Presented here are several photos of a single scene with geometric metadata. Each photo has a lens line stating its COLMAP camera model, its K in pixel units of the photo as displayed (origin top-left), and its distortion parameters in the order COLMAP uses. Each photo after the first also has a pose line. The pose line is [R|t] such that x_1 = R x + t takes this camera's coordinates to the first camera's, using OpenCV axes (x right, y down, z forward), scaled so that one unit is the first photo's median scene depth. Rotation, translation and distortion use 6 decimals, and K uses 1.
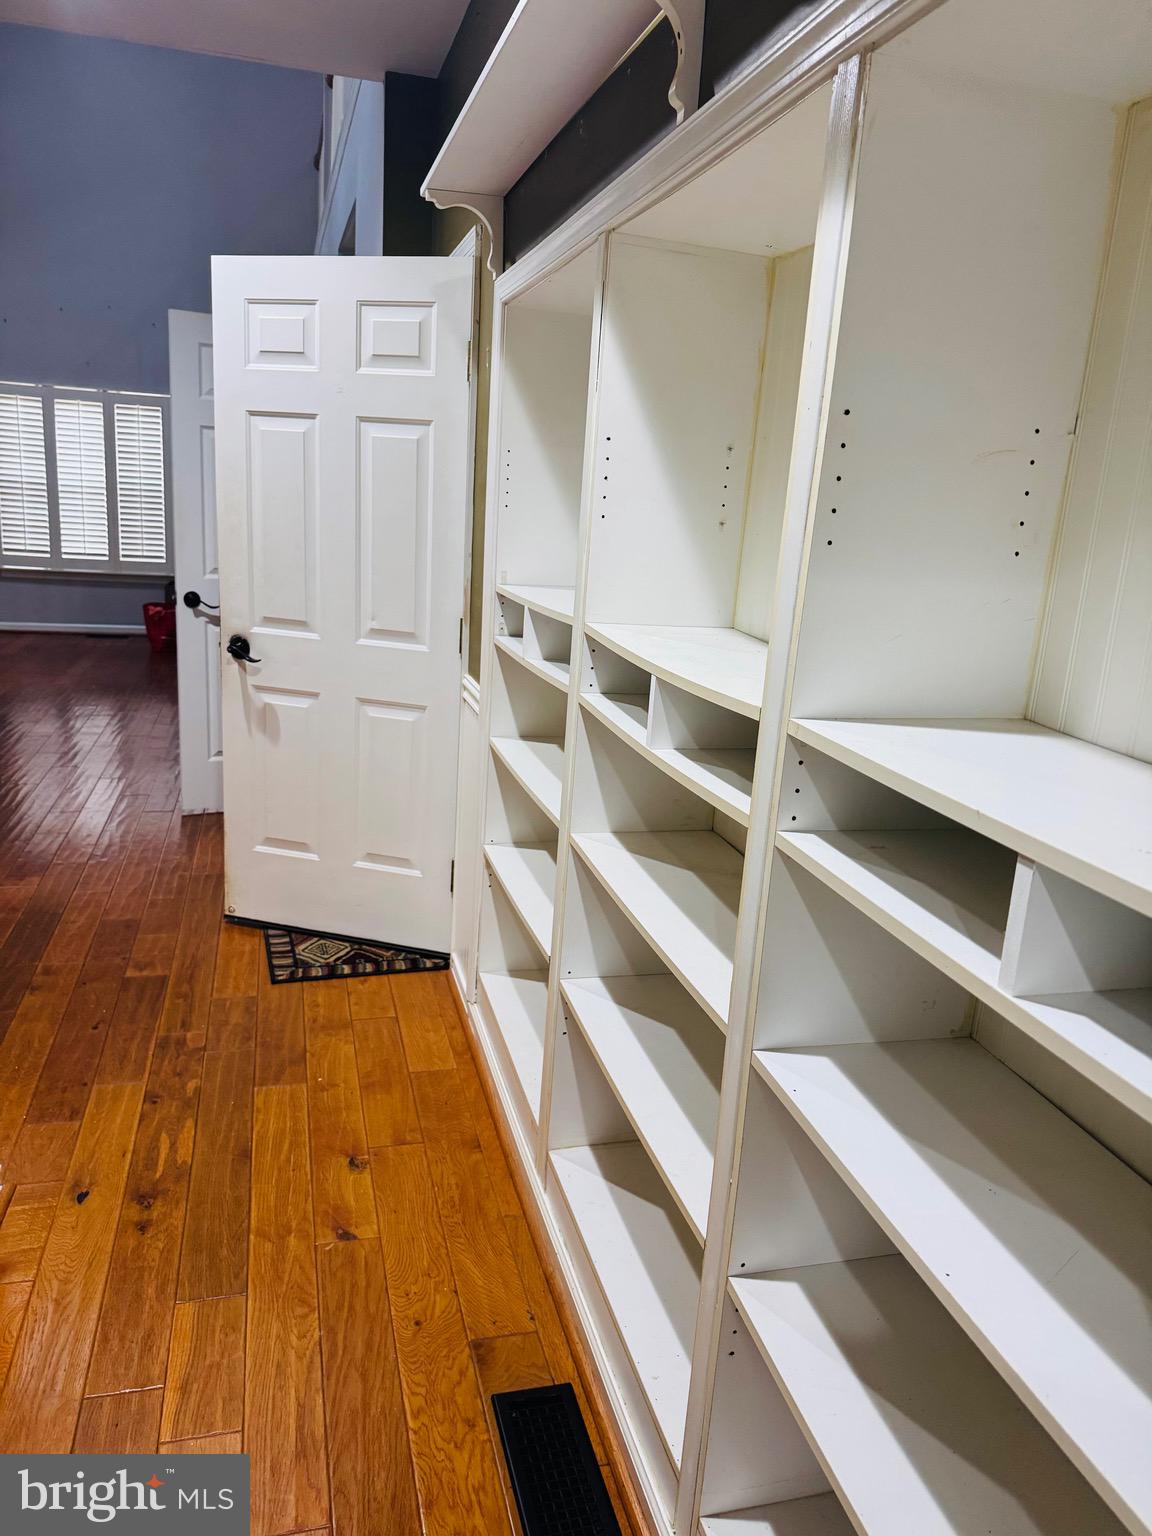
lens RADIAL K [[1071.4, 0, 569.2], [0, 1071.4, 778.5], [0, 0, 1]] dist [0.043172, -0.062835]
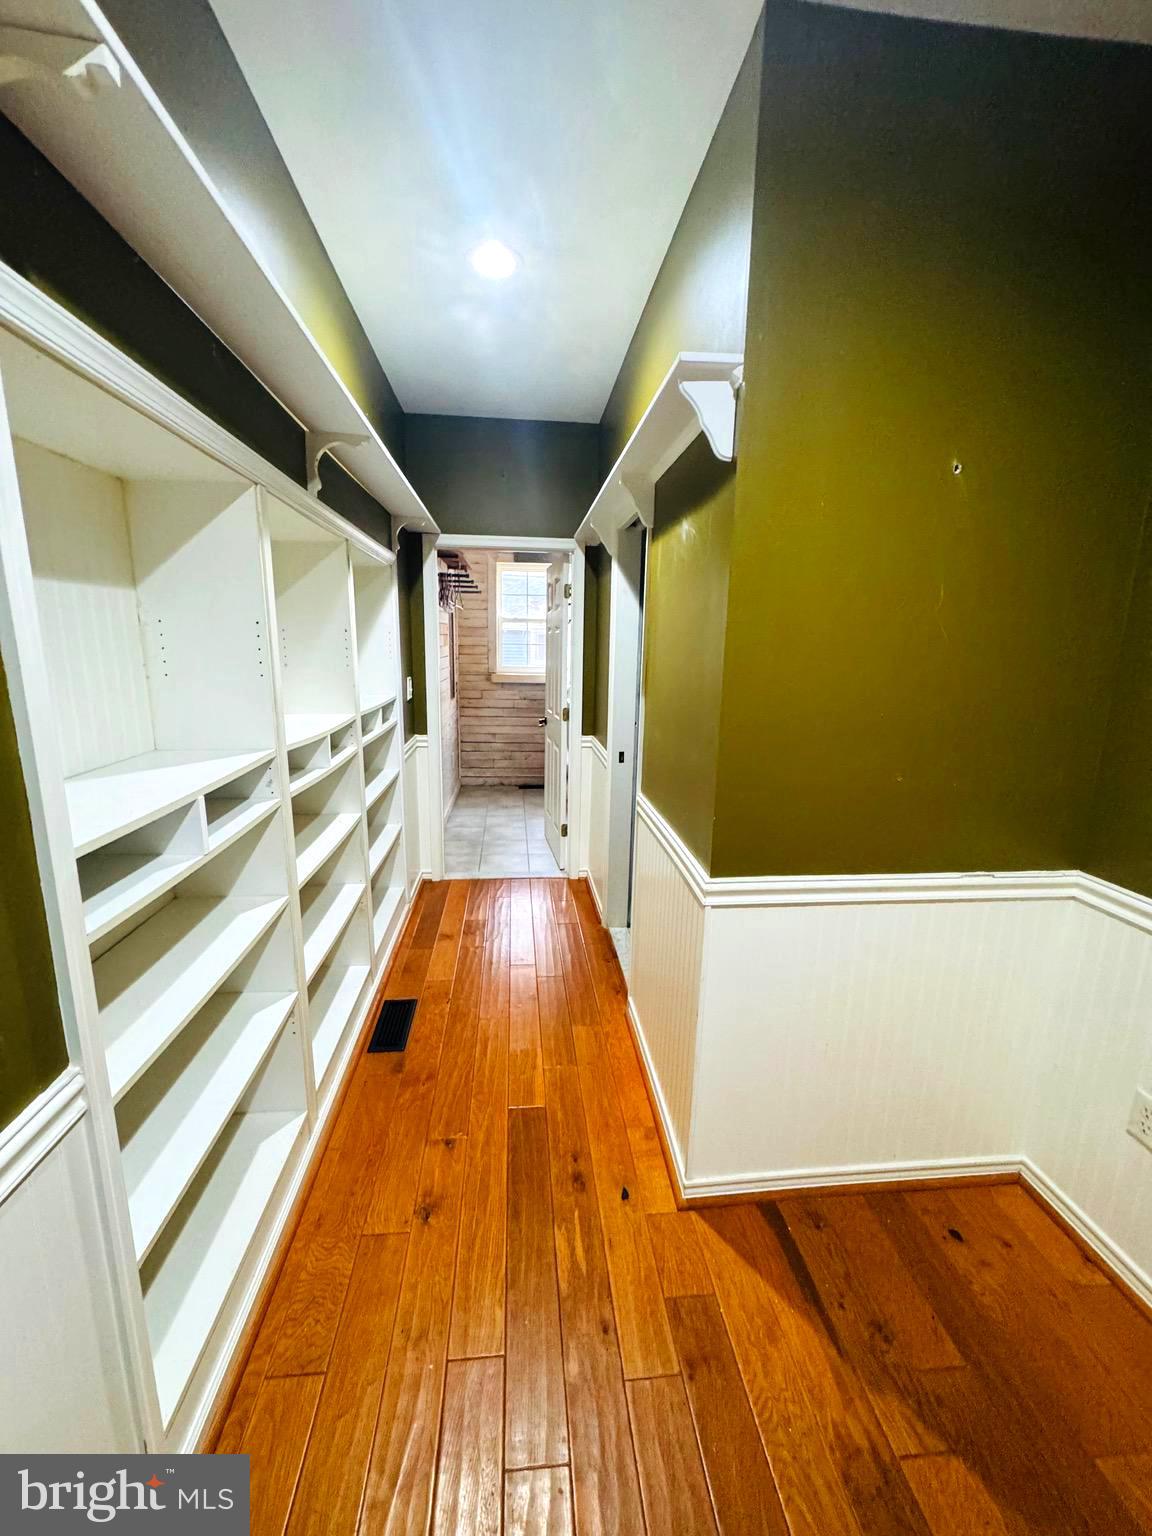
lens RADIAL K [[614.1, 0, 576.0], [0, 614.1, 768.0], [0, 0, 1]] dist [-0.003295, 0.000491]
pose [[-0.983728, -0.114047, 0.138824, -0.492278], [-0.040336, 0.893160, 0.447927, -0.504764], [-0.175077, 0.435039, -0.883227, 1.653584]]
